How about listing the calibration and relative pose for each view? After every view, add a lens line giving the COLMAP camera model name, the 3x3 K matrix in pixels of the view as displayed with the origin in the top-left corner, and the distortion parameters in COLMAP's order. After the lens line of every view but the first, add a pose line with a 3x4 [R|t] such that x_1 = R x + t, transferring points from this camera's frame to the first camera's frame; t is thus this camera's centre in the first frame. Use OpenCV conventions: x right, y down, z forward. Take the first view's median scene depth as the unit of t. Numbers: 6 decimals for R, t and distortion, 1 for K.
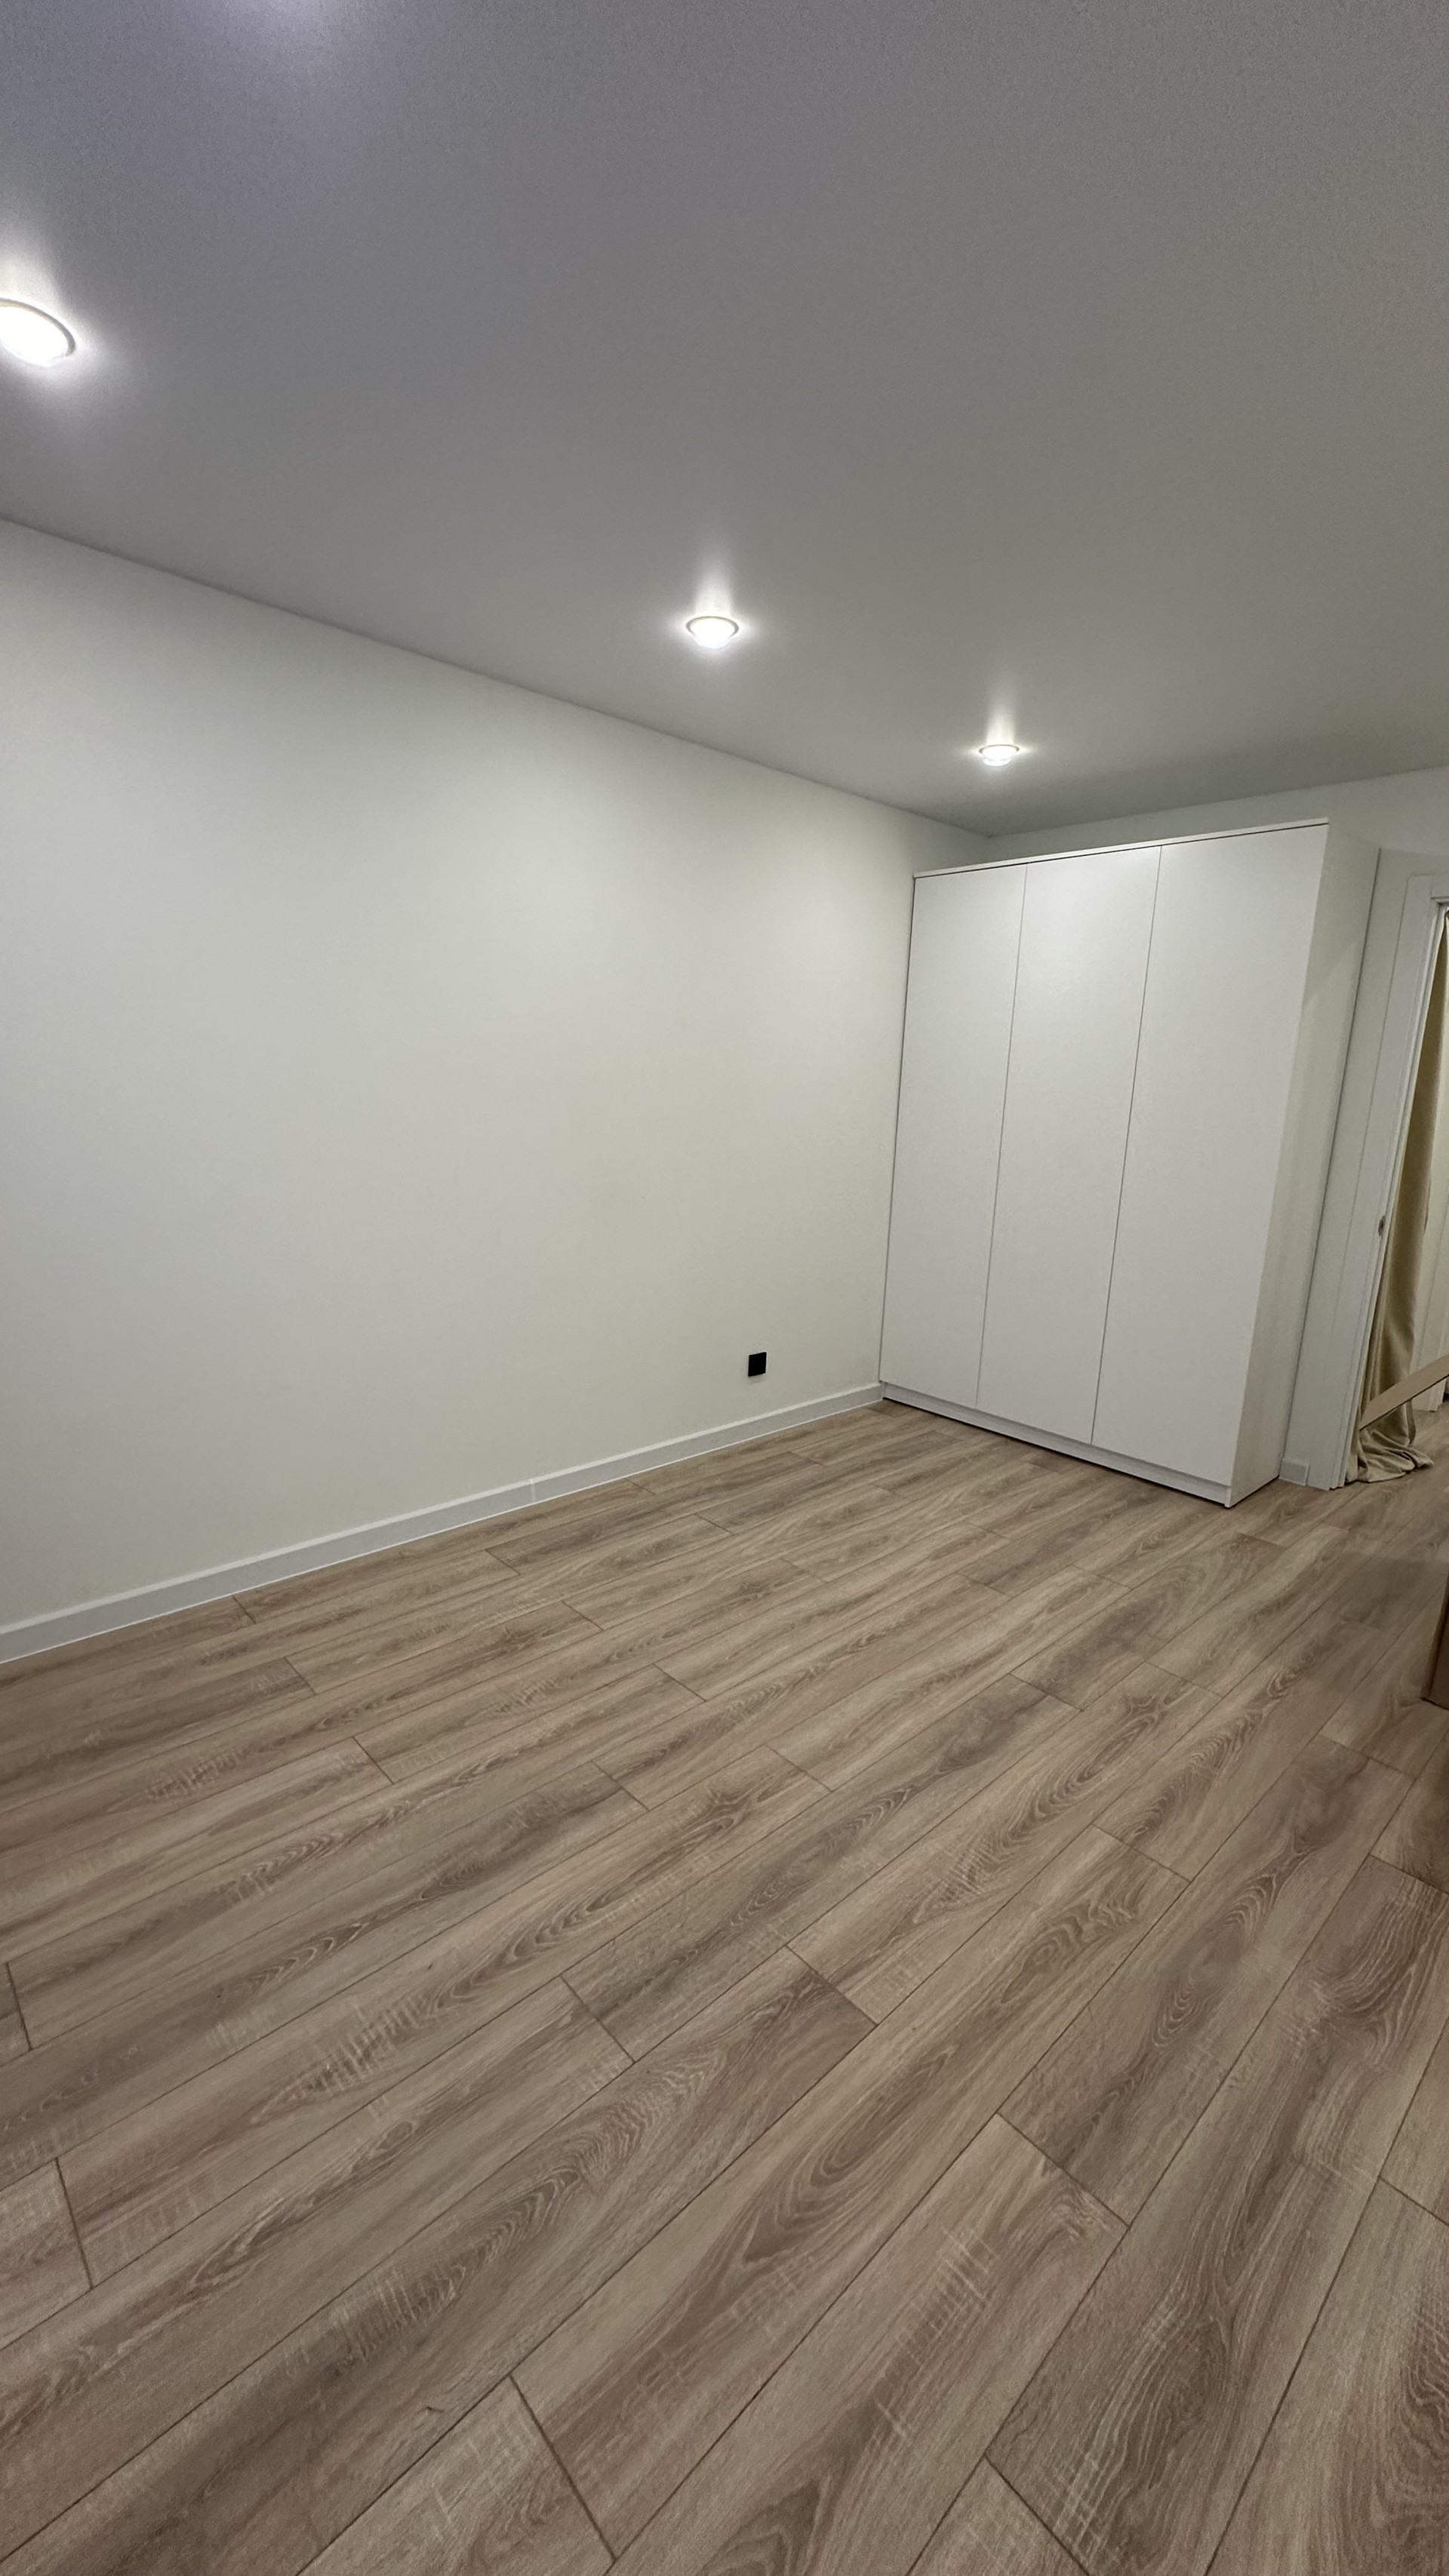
lens RADIAL K [[1075.5, 0, 724.5], [0, 1075.5, 1288.0], [0, 0, 1]] dist [-0.002291, 0.000841]
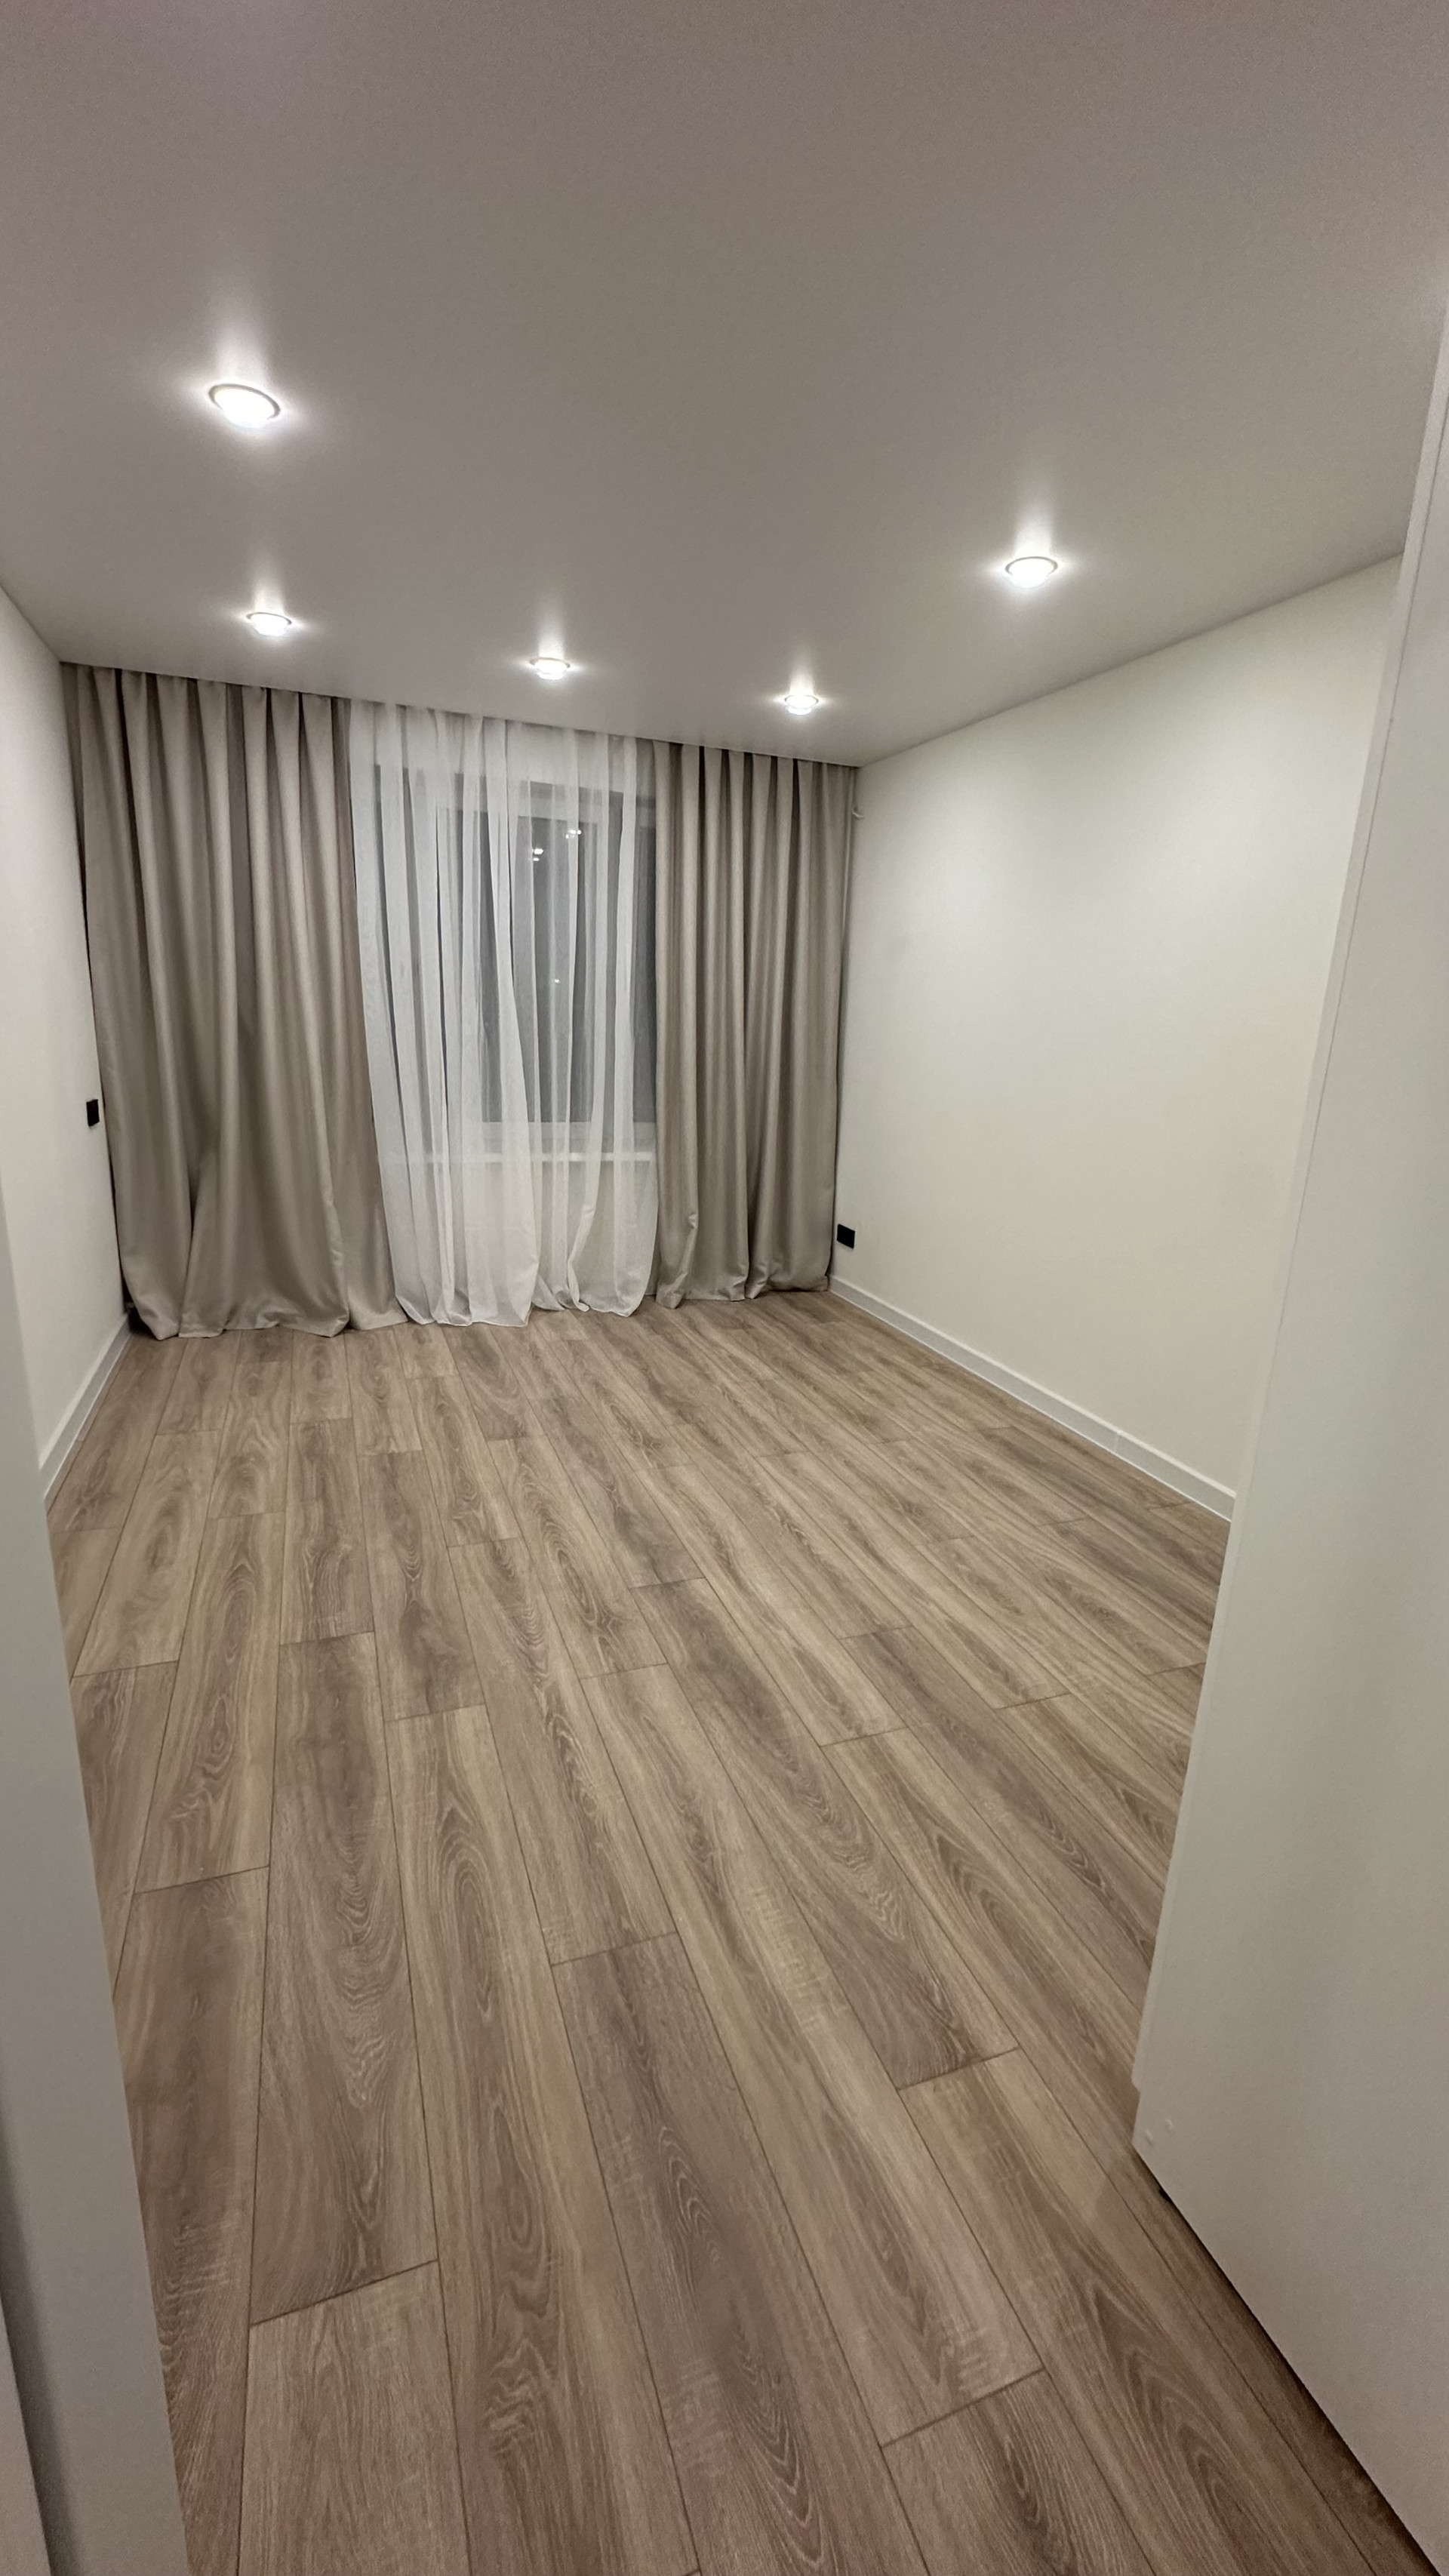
lens RADIAL K [[940.2, 0, 724.5], [0, 940.2, 1288.0], [0, 0, 1]] dist [-0.001748, 0.000032]
pose [[-0.354951, 0.220487, -0.908513, 1.091451], [-0.237551, 0.918625, 0.315751, -0.211438], [0.904201, 0.327894, -0.273690, 1.240615]]
